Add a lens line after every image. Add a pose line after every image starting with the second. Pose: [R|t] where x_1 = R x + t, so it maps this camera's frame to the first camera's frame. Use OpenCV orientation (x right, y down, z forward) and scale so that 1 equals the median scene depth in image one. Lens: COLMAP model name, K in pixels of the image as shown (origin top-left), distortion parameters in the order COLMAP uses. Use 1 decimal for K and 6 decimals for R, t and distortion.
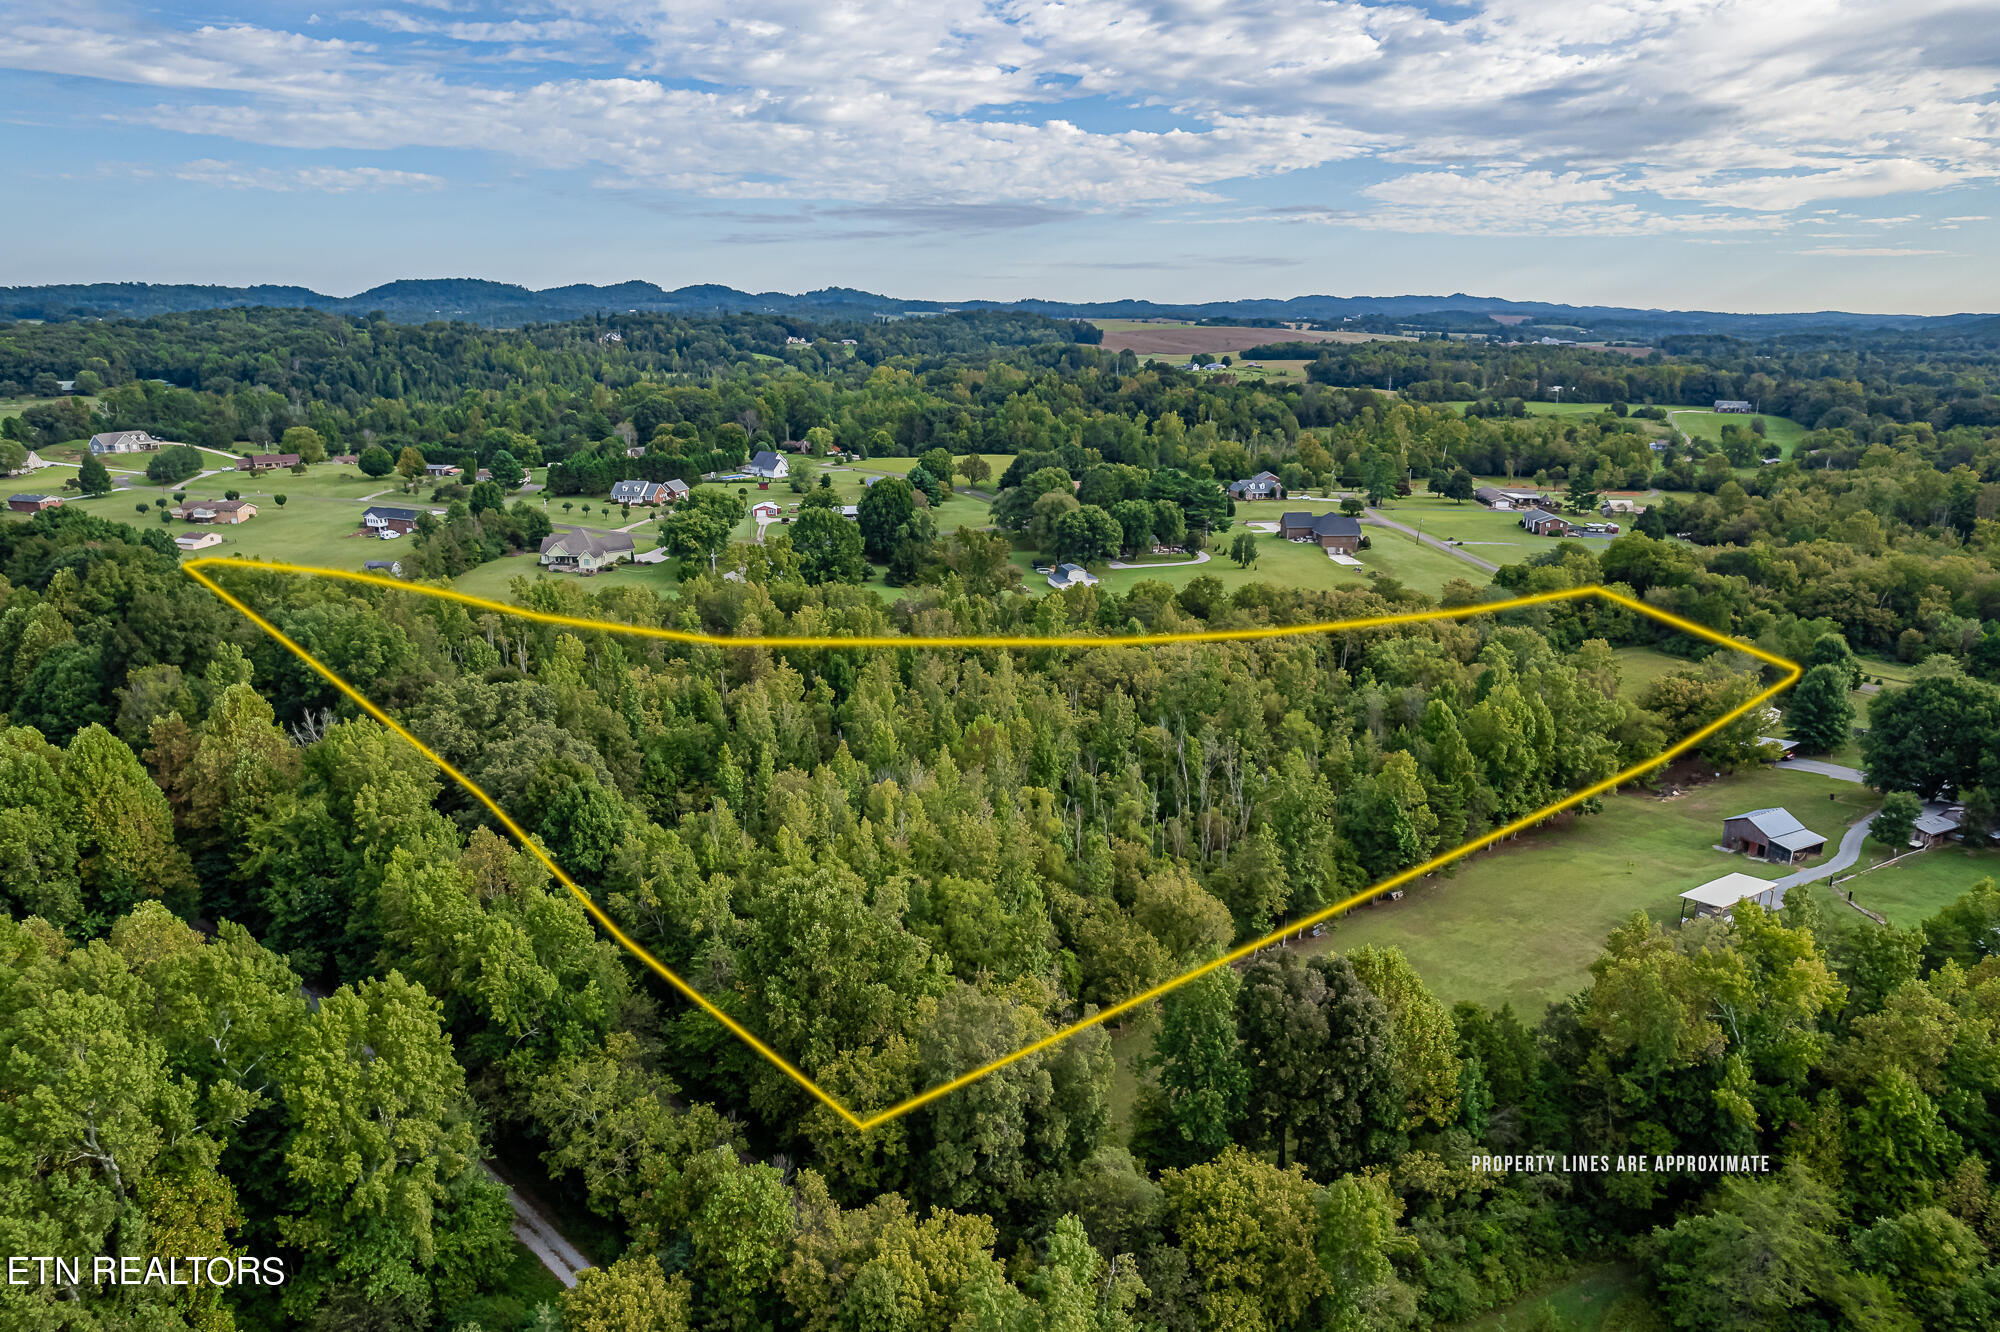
lens RADIAL K [[1294.0, 0, 997.5], [0, 1294.0, 680.3], [0, 0, 1]] dist [-0.074996, 0.073058]
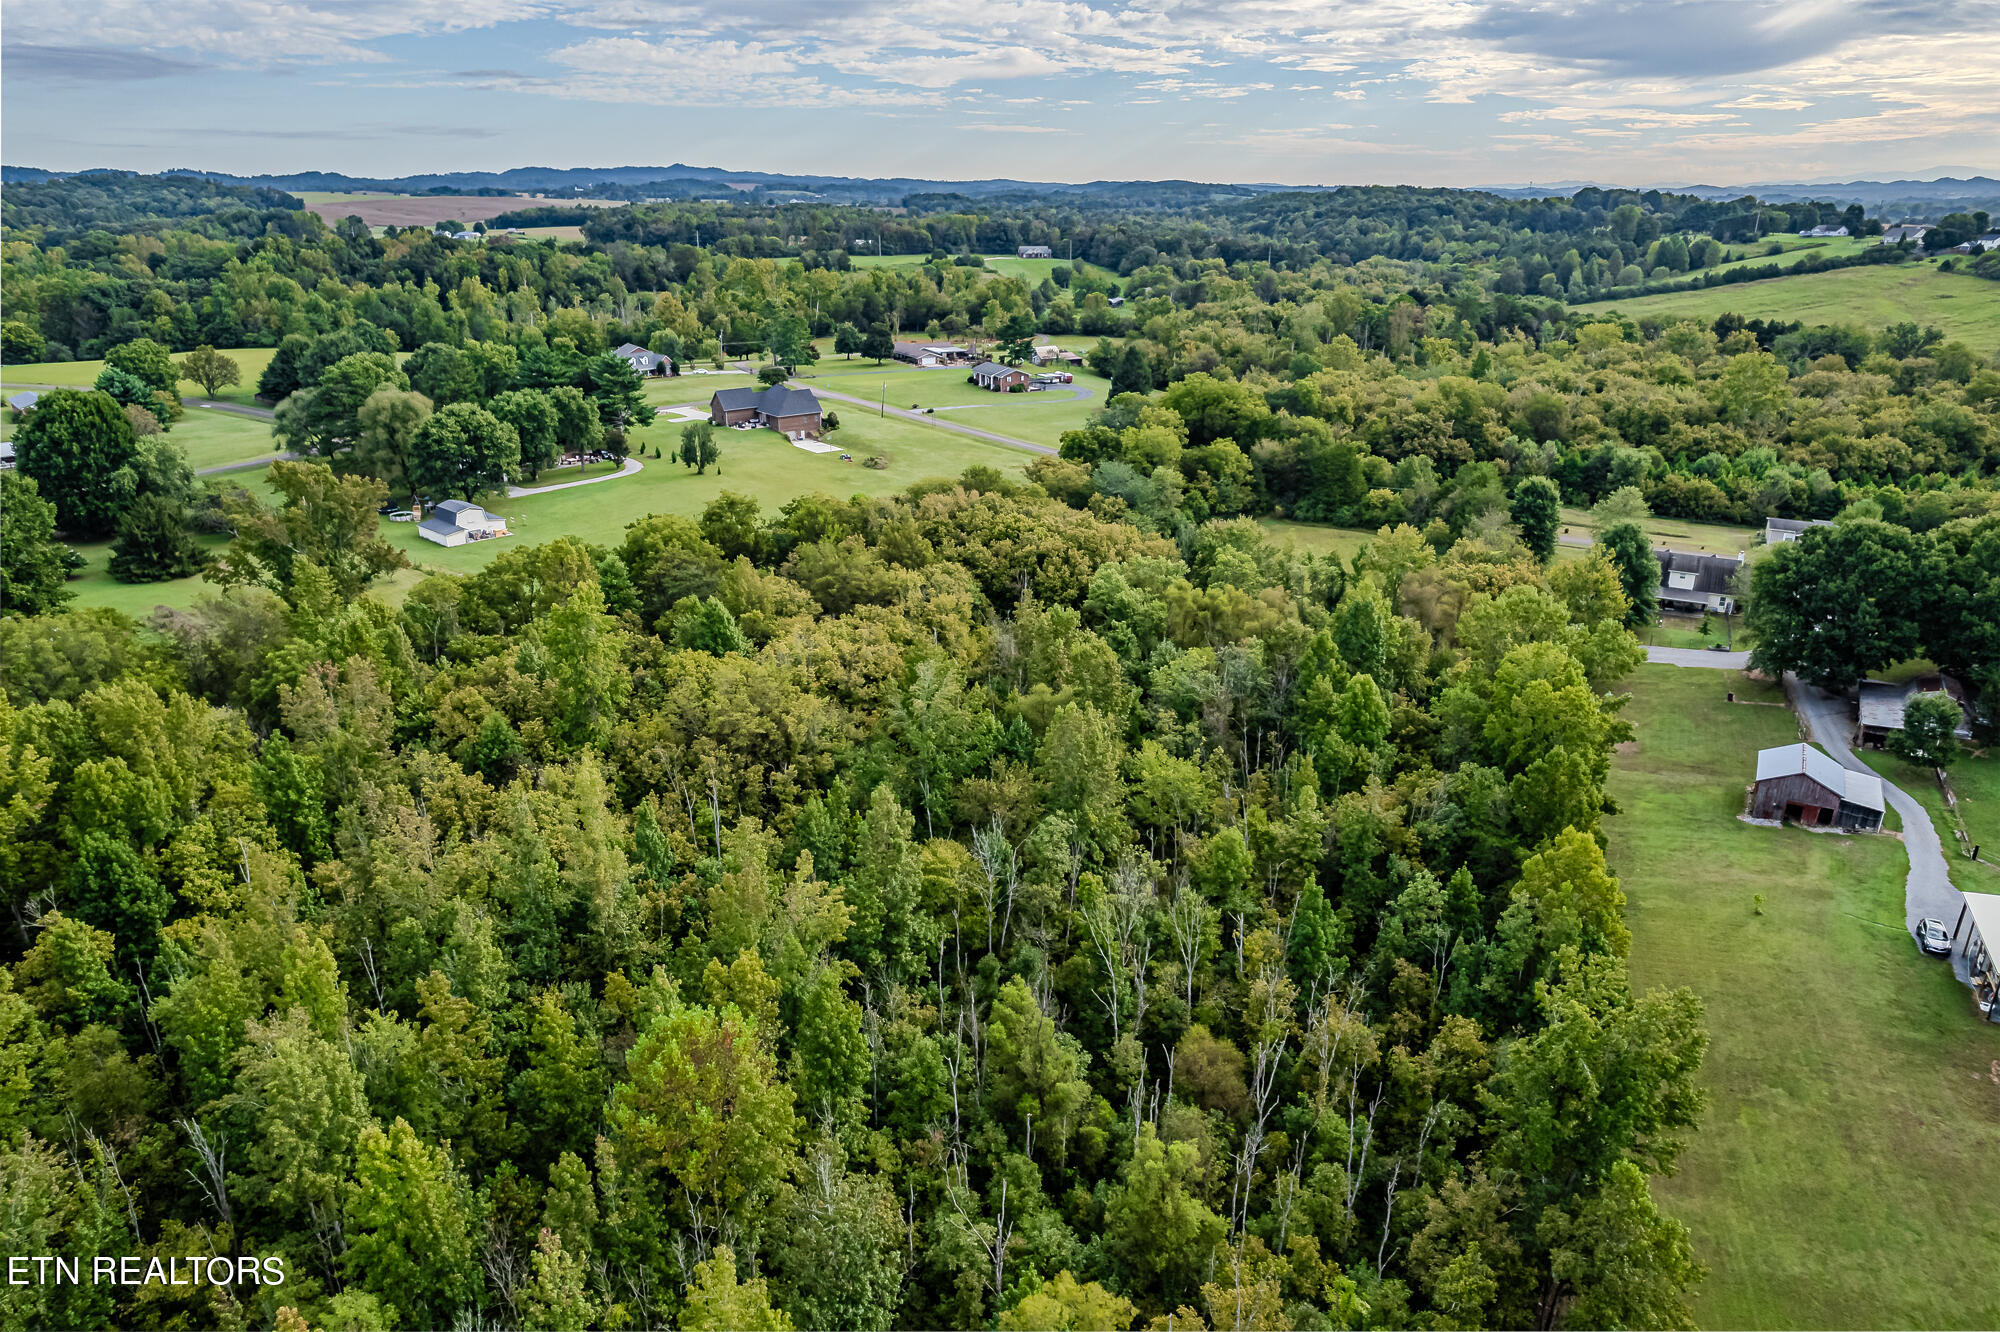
lens RADIAL K [[1294.0, 0, 991.6], [0, 1294.0, 699.8], [0, 0, 1]] dist [-0.074996, 0.073058]
pose [[0.842769, -0.200932, 0.499366, -0.013684], [0.149904, 0.978626, 0.140785, -0.011393], [-0.516980, -0.043793, 0.854876, 0.086583]]
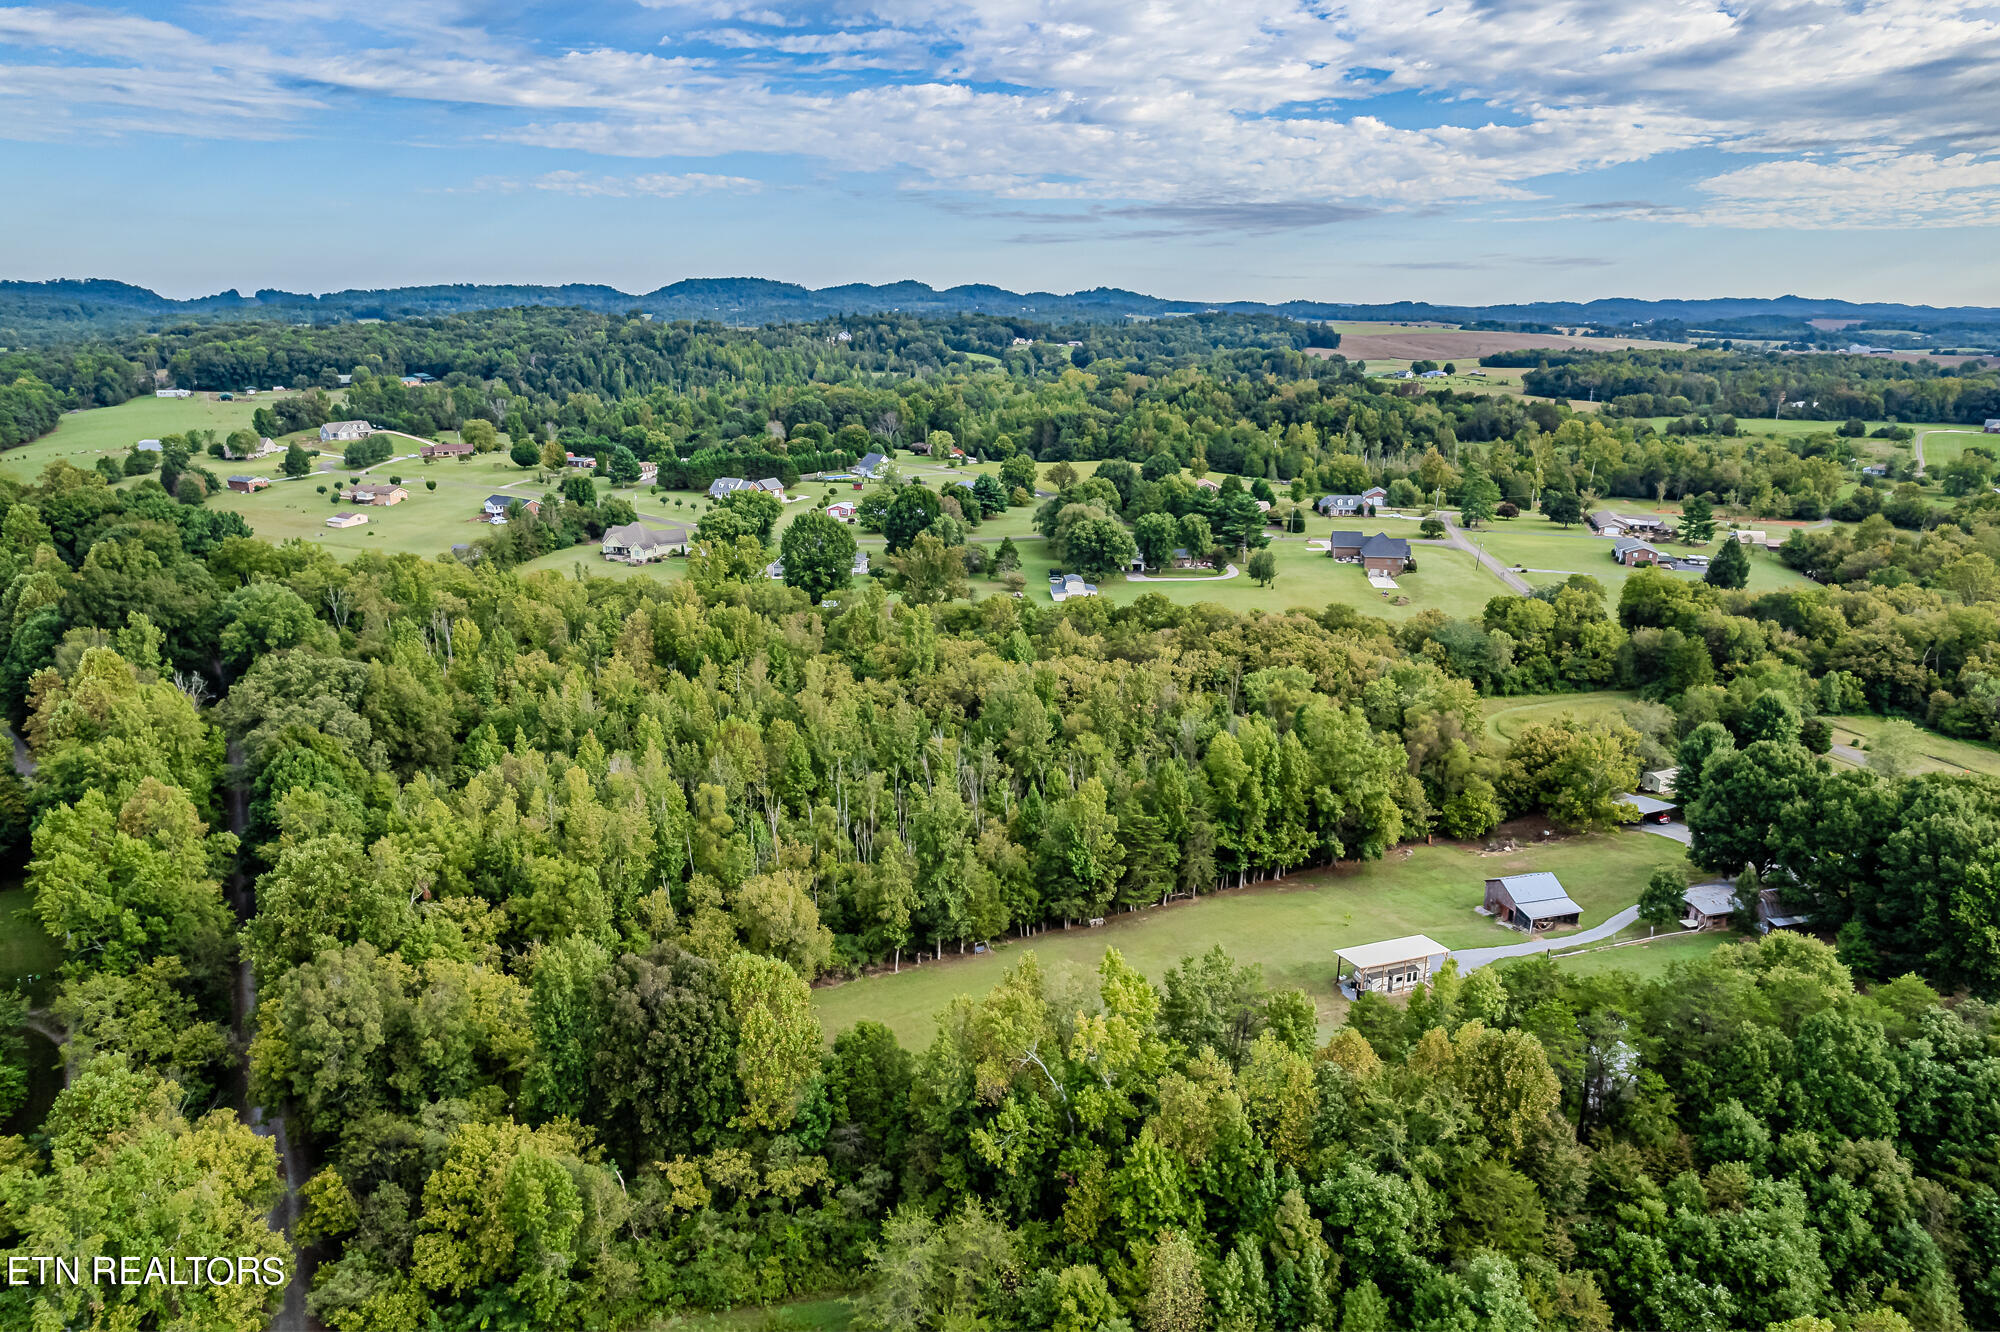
lens RADIAL K [[1294.0, 0, 1010.8], [0, 1294.0, 670.6], [0, 0, 1]] dist [-0.074996, 0.073058]
pose [[0.977543, 0.059359, -0.202204, 0.056615], [-0.060565, 0.998164, 0.000223, -0.003215], [0.201846, 0.012029, 0.979343, 0.000033]]
